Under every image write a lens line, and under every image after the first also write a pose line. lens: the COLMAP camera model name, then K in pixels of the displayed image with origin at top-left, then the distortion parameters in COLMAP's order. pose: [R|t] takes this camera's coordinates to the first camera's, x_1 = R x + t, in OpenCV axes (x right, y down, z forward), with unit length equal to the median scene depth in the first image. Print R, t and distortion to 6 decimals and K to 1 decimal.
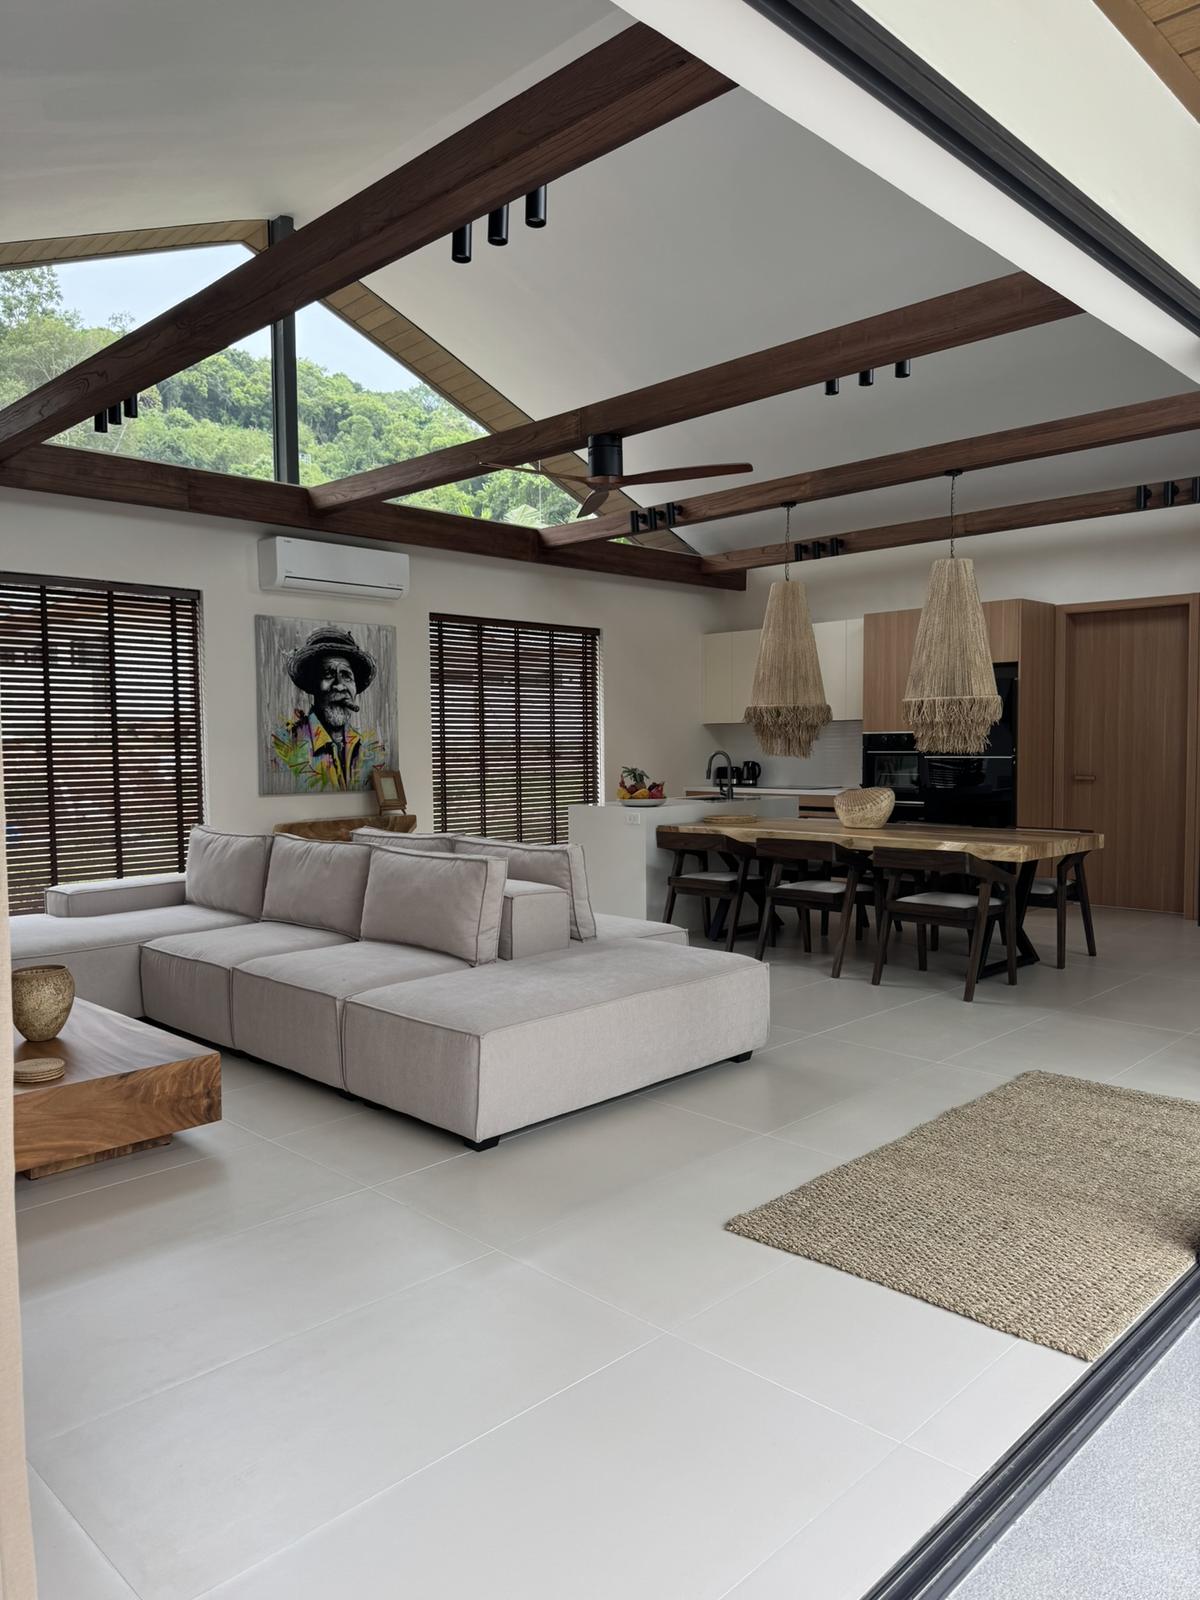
lens RADIAL K [[1151.5, 0, 597.7], [0, 1151.5, 807.0], [0, 0, 1]] dist [0.058850, -0.029982]
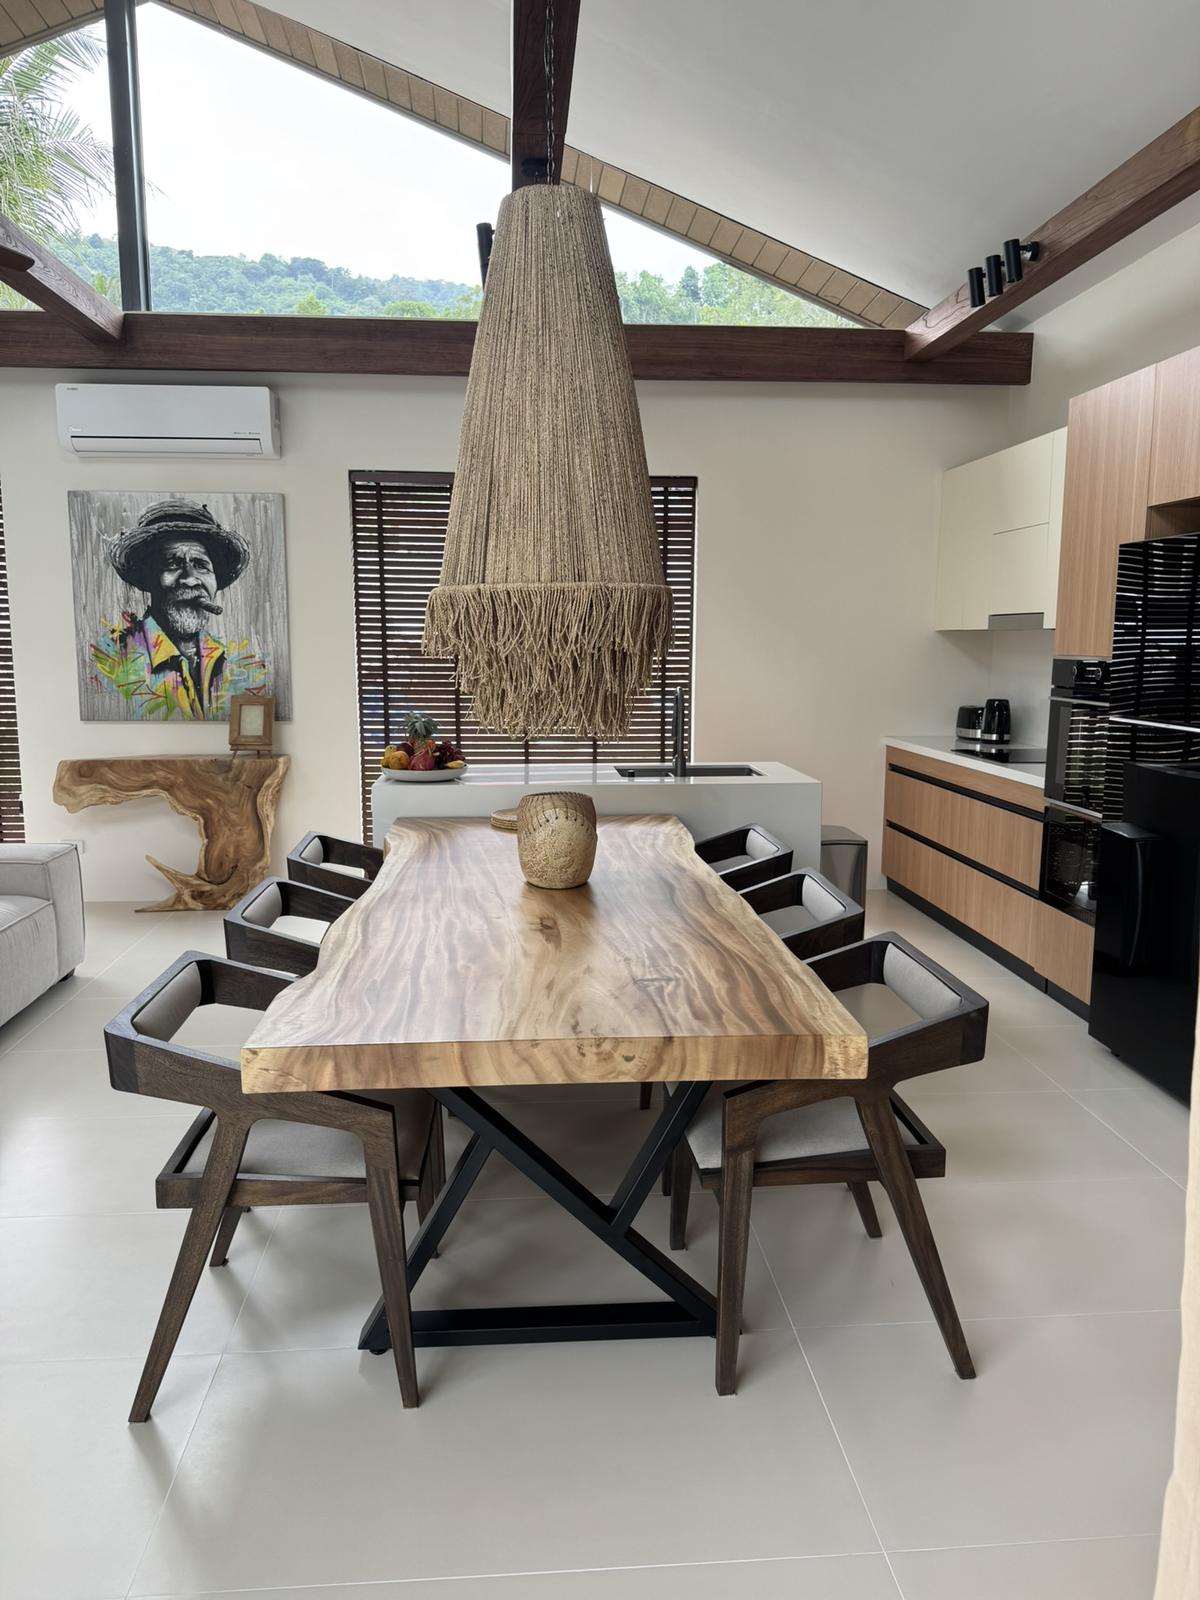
lens RADIAL K [[1151.5, 0, 597.4], [0, 1151.5, 792.3], [0, 0, 1]] dist [0.058850, -0.029982]
pose [[0.745696, 0.105401, -0.657897, 0.482432], [-0.047469, 0.993303, 0.105332, -0.059879], [0.664594, -0.047316, 0.745705, 0.608105]]
